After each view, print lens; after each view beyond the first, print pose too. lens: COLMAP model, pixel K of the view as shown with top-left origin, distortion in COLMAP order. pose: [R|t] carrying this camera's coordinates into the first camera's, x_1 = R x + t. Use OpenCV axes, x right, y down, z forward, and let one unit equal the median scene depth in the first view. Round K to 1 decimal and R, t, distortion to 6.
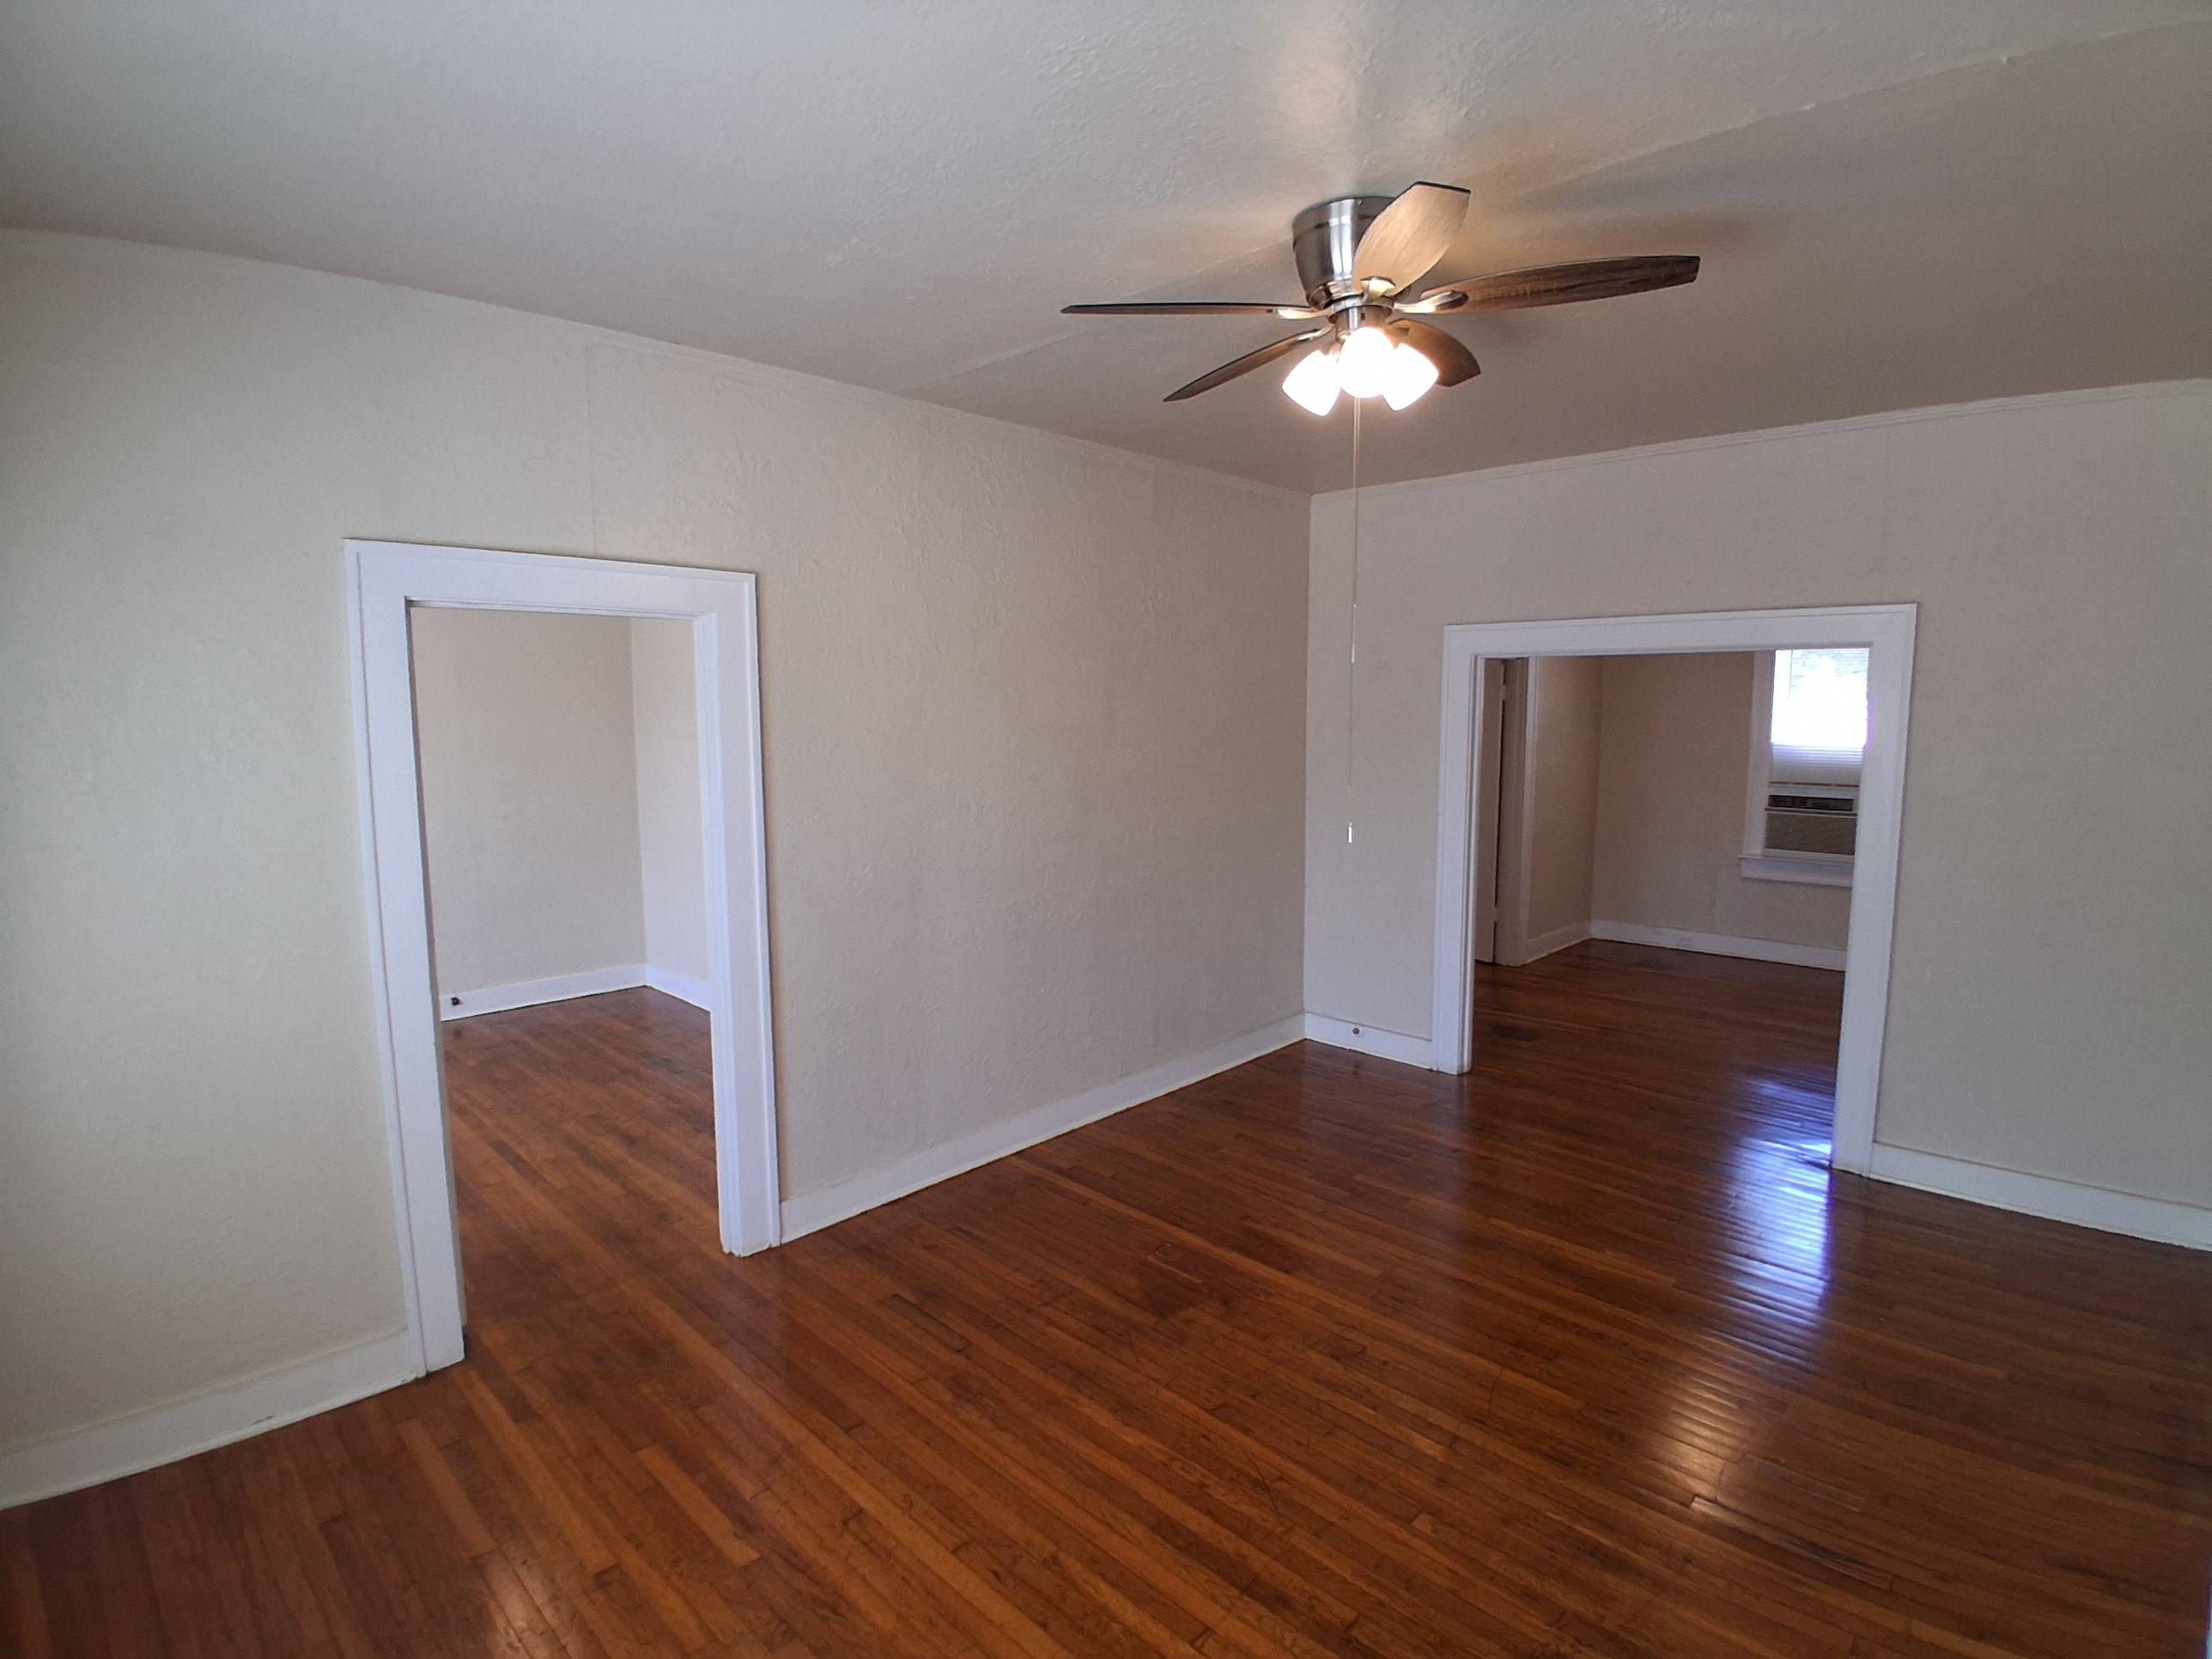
lens RADIAL K [[1105.2, 0, 1111.5], [0, 1105.2, 824.8], [0, 0, 1]] dist [0.002457, -0.041584]
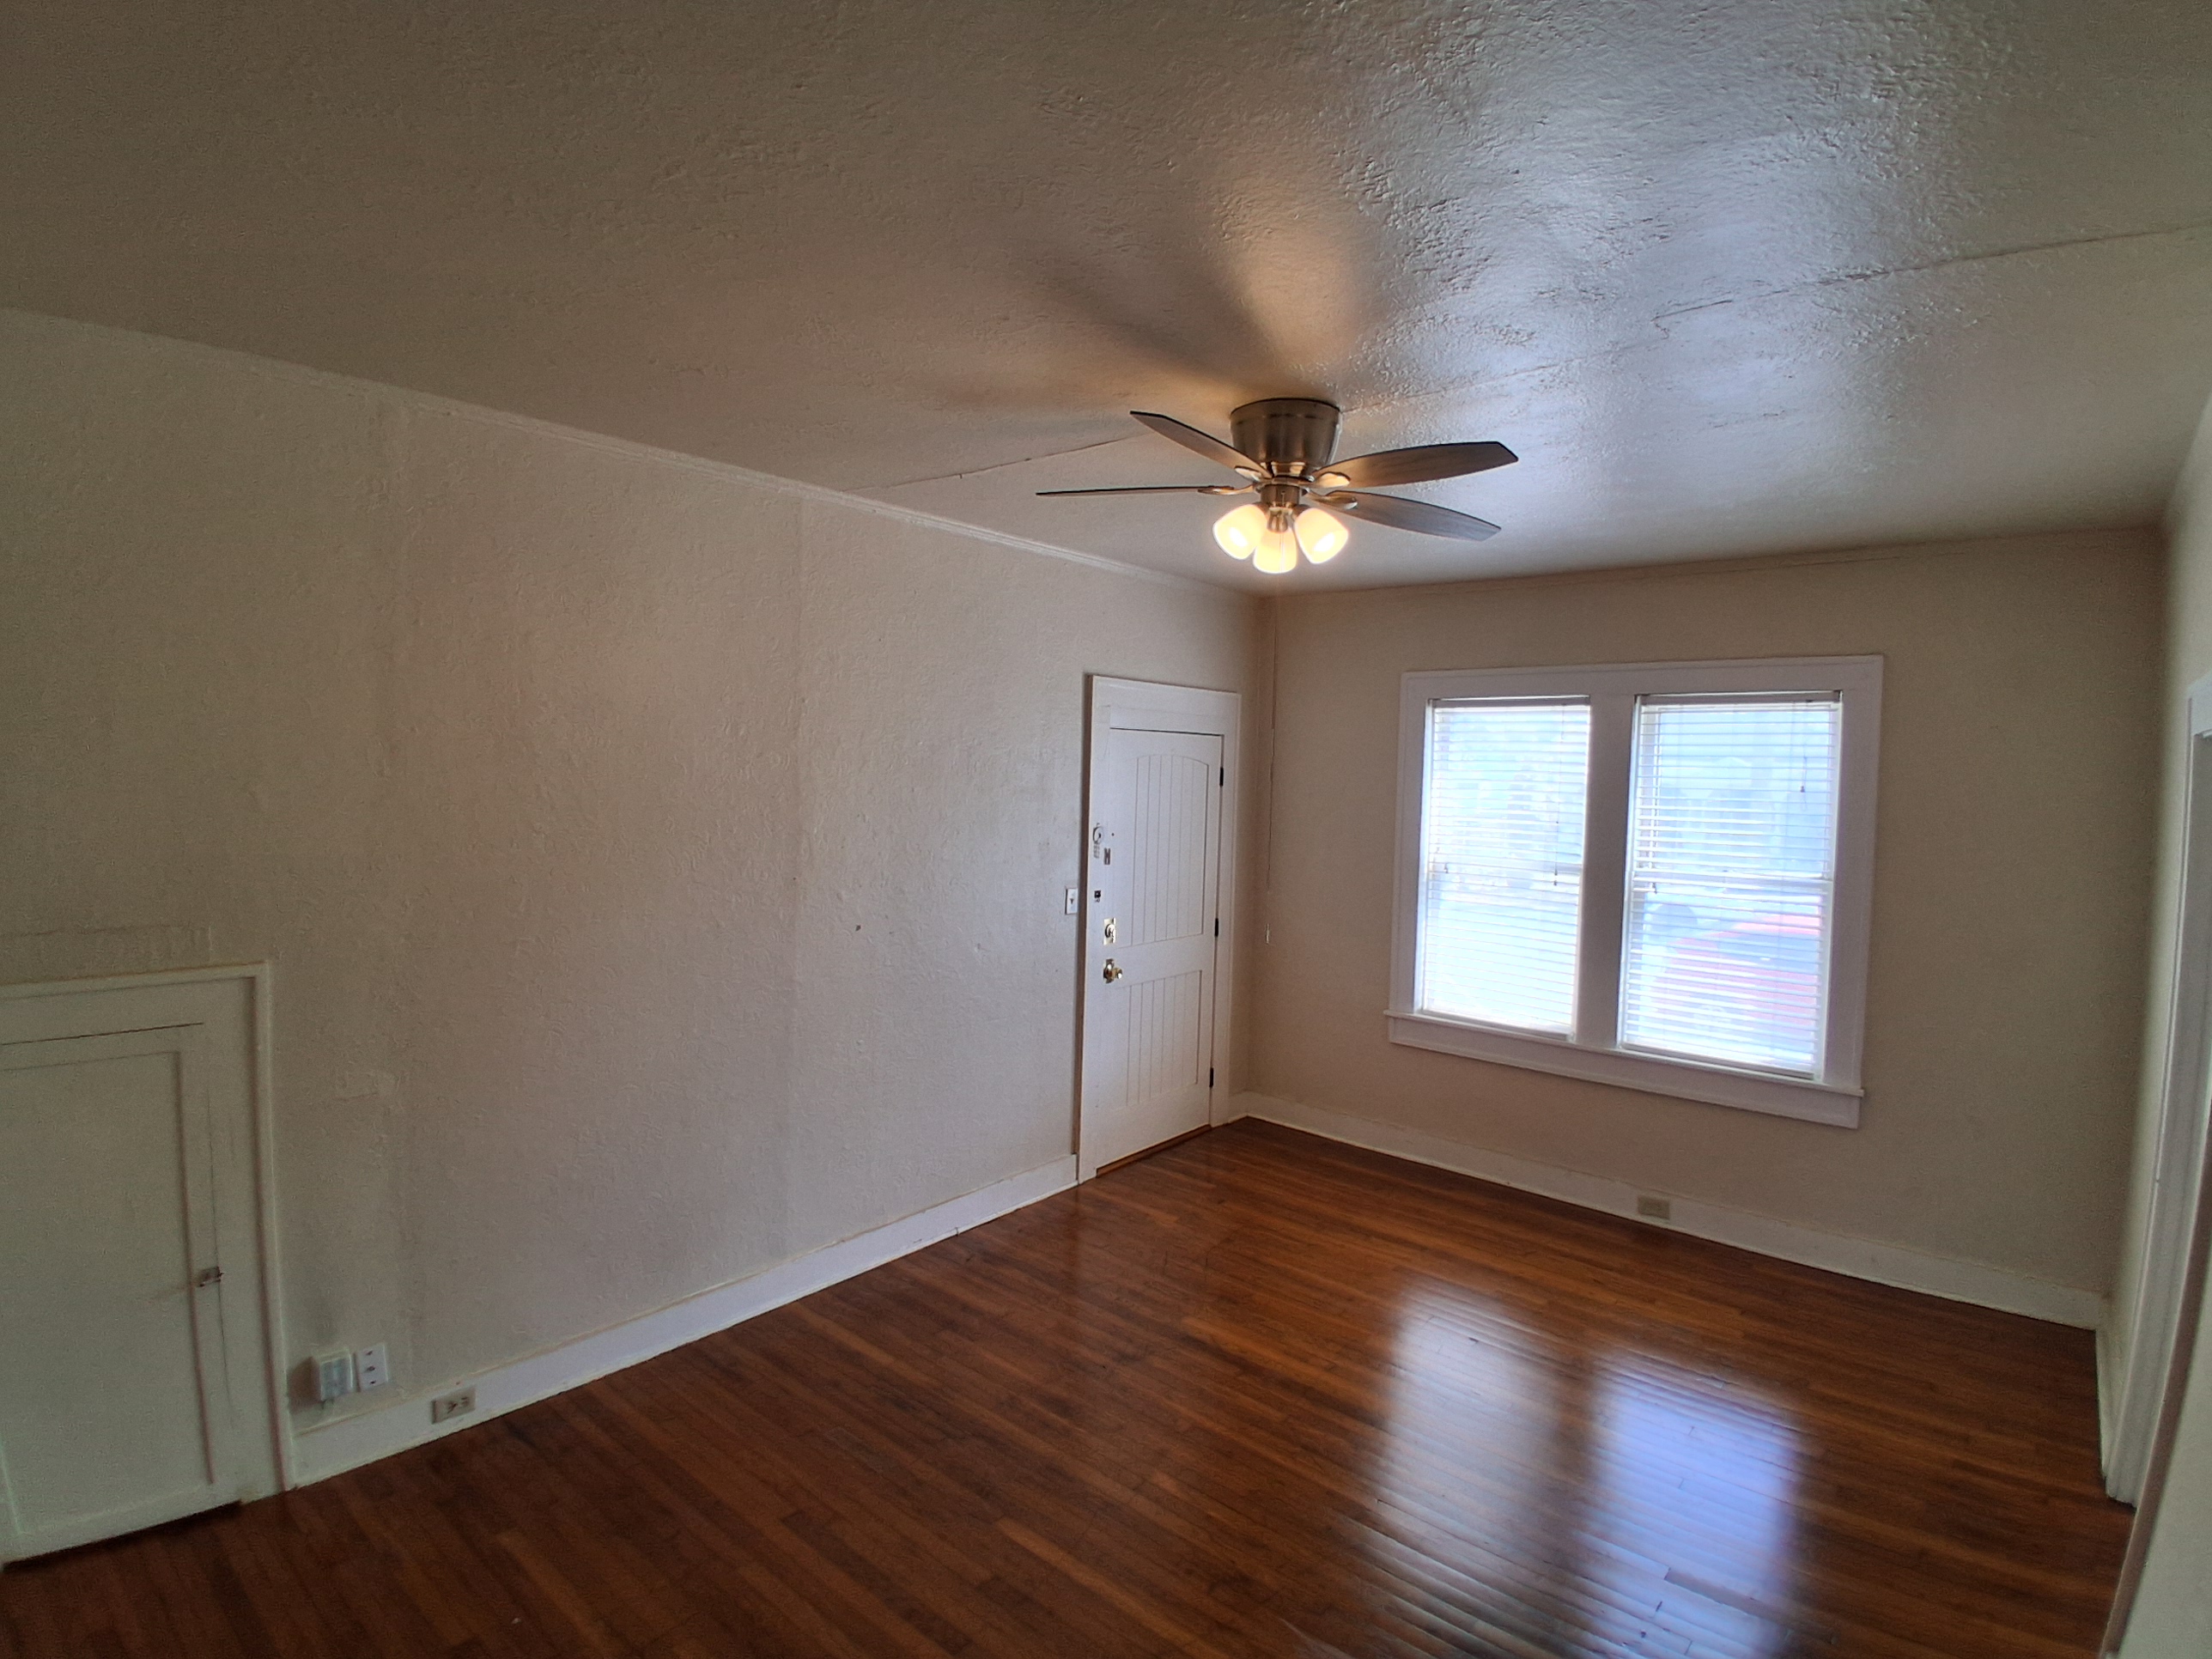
lens RADIAL K [[1105.2, 0, 1111.5], [0, 1105.2, 824.8], [0, 0, 1]] dist [0.002457, -0.041584]
pose [[-0.997977, -0.022333, -0.059528, 0.424860], [-0.031993, 0.985501, 0.166625, -0.268756], [0.054944, 0.168193, -0.984222, 1.985533]]
